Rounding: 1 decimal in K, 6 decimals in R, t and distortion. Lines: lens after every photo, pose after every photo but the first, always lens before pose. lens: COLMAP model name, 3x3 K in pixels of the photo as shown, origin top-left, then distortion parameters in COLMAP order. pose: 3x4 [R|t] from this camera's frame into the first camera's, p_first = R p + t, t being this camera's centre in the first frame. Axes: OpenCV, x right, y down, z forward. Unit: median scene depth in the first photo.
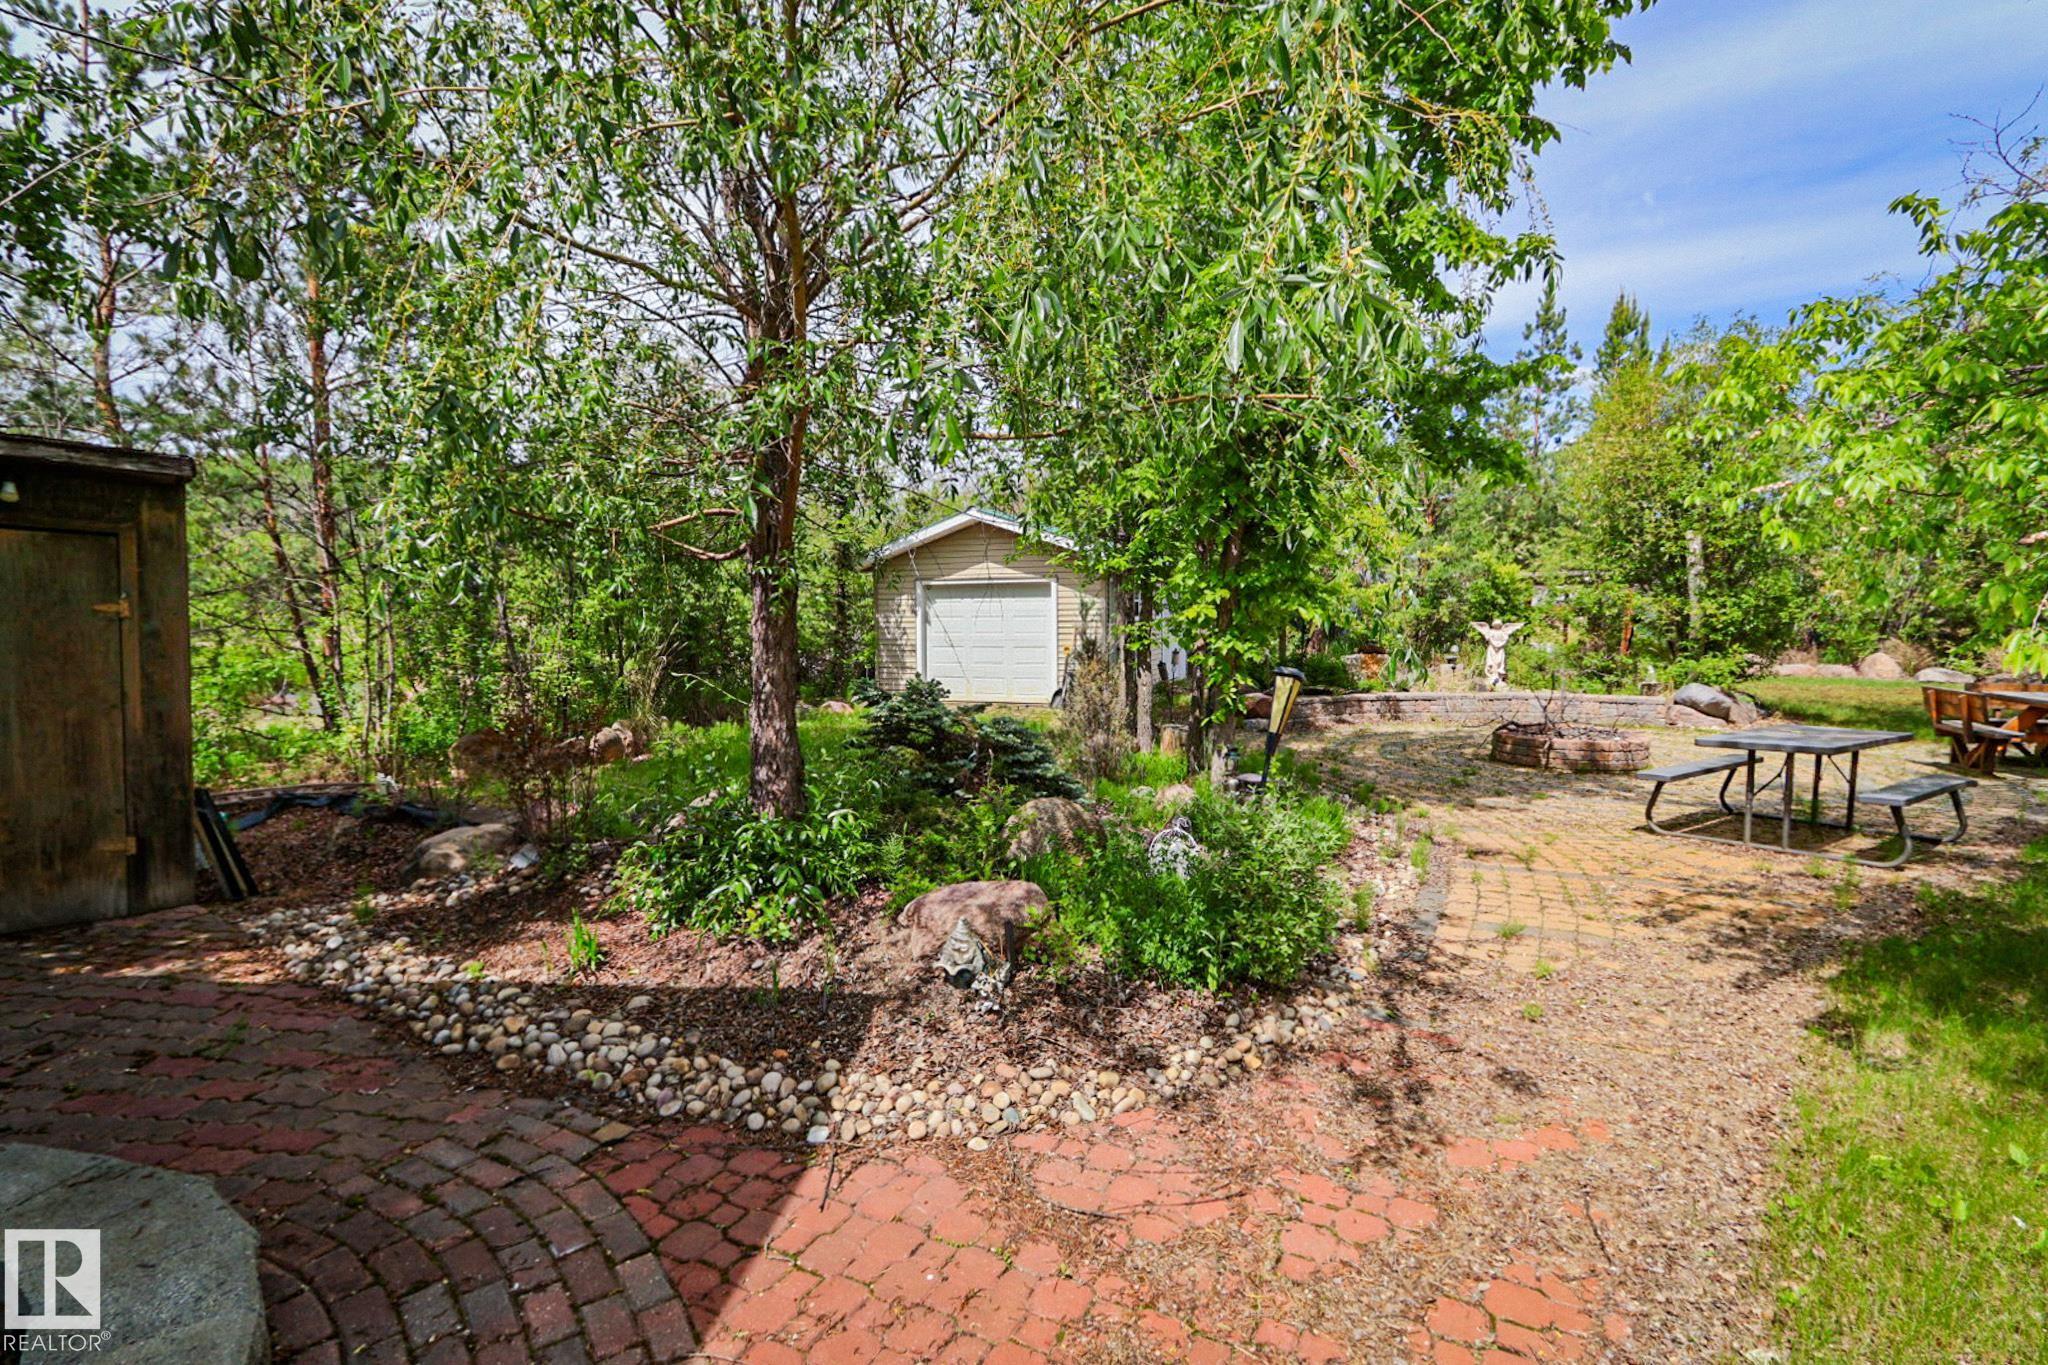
lens RADIAL K [[948.7, 0, 1020.6], [0, 948.7, 698.1], [0, 0, 1]] dist [0.008774, 0.000819]
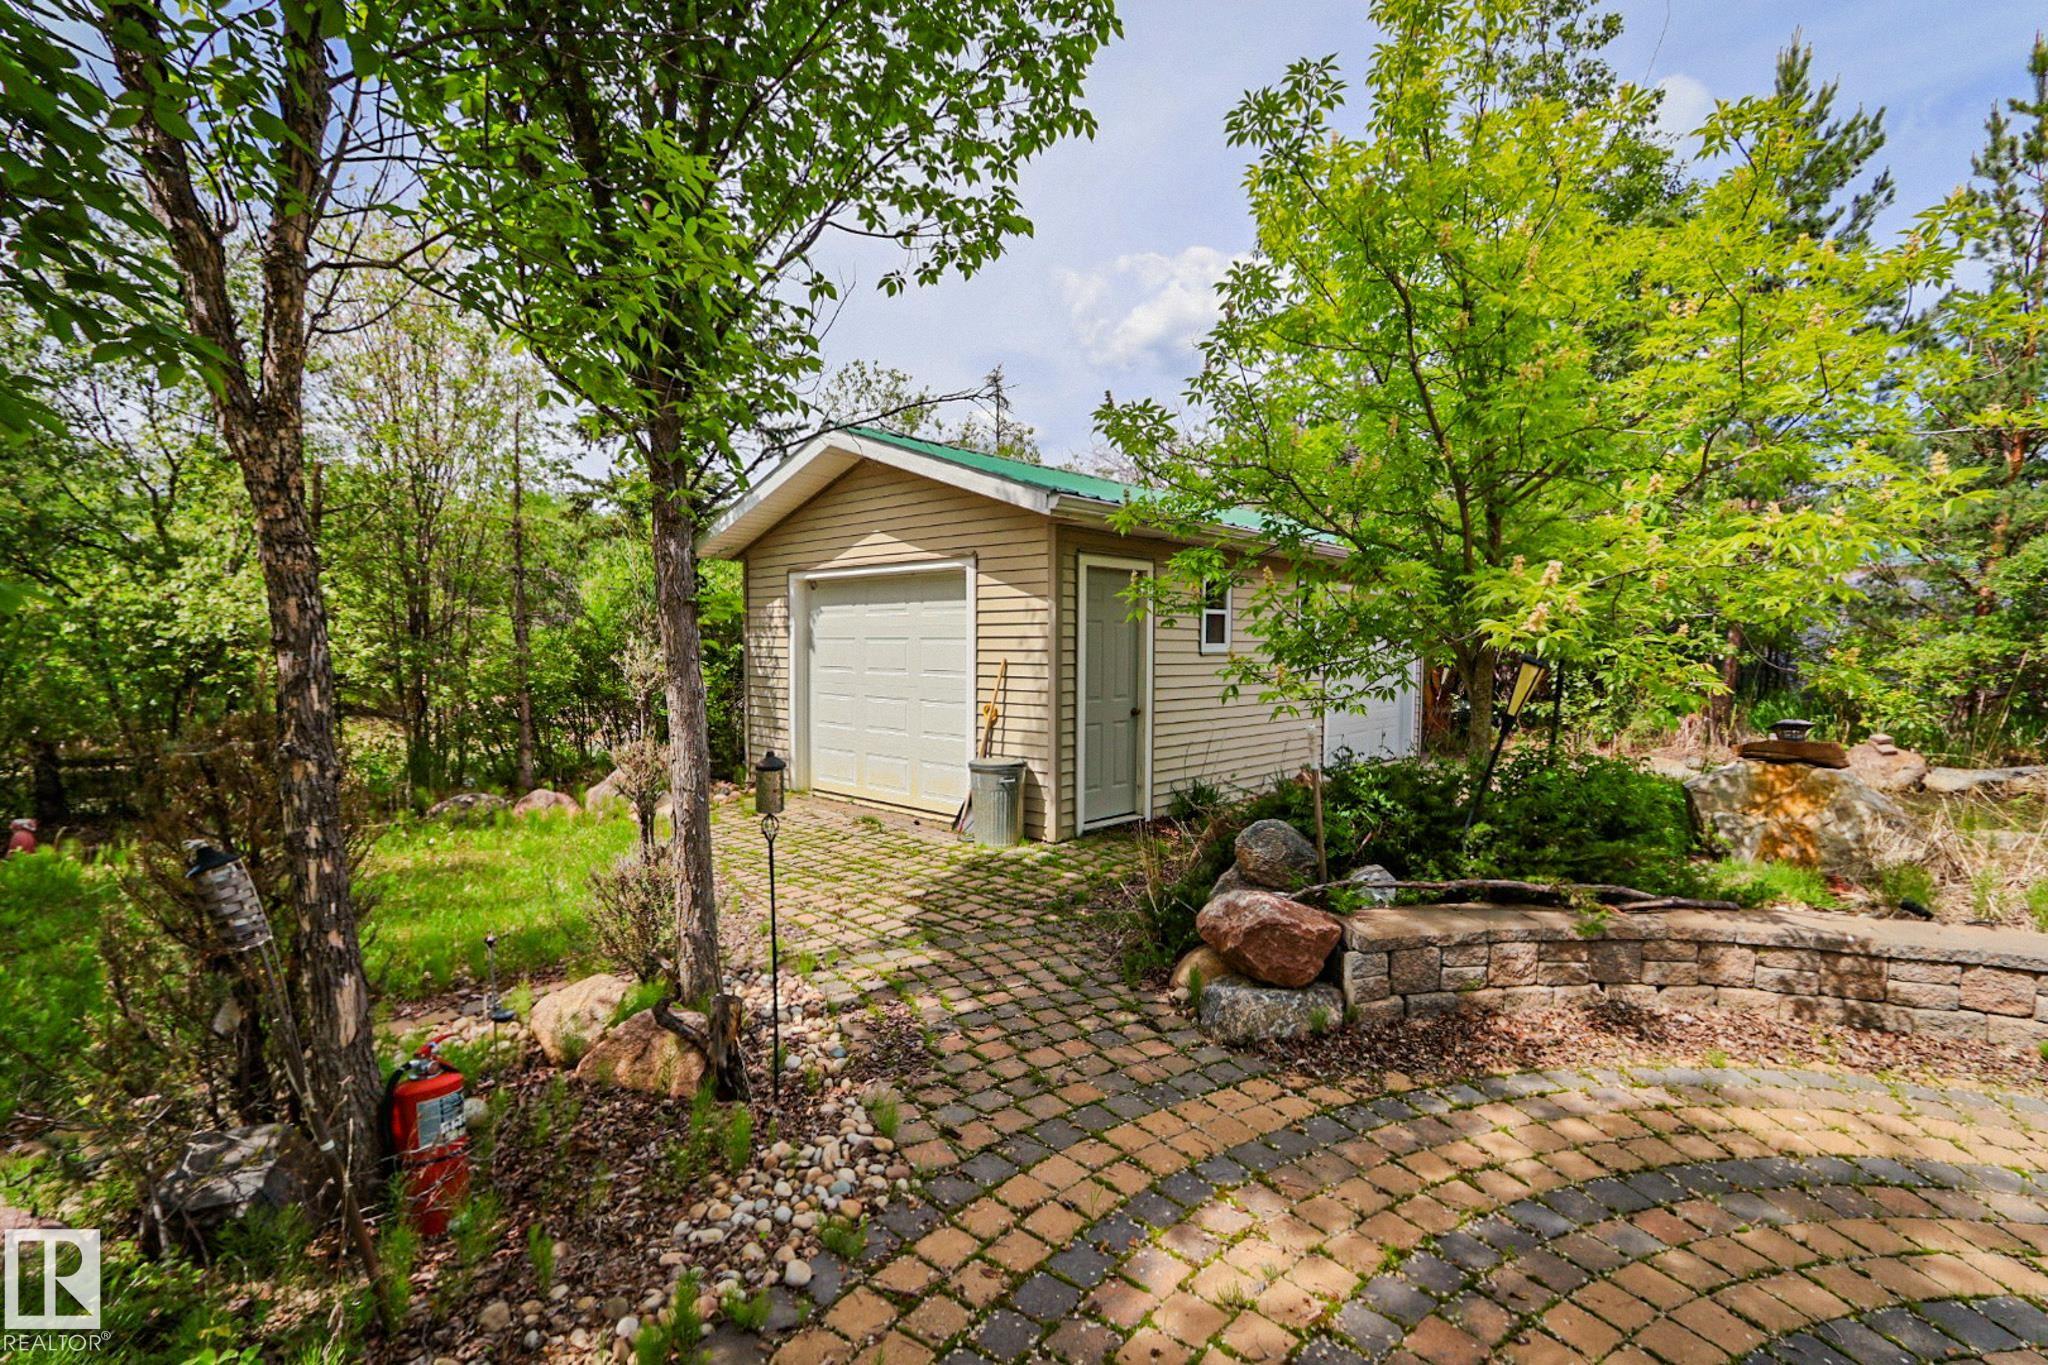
lens RADIAL K [[948.7, 0, 1020.6], [0, 948.7, 698.1], [0, 0, 1]] dist [0.008774, 0.000819]
pose [[0.923252, 0.036211, -0.382486, 0.283055], [-0.049073, 0.998509, -0.023920, -0.055009], [0.381049, 0.040854, 0.923652, 0.675664]]
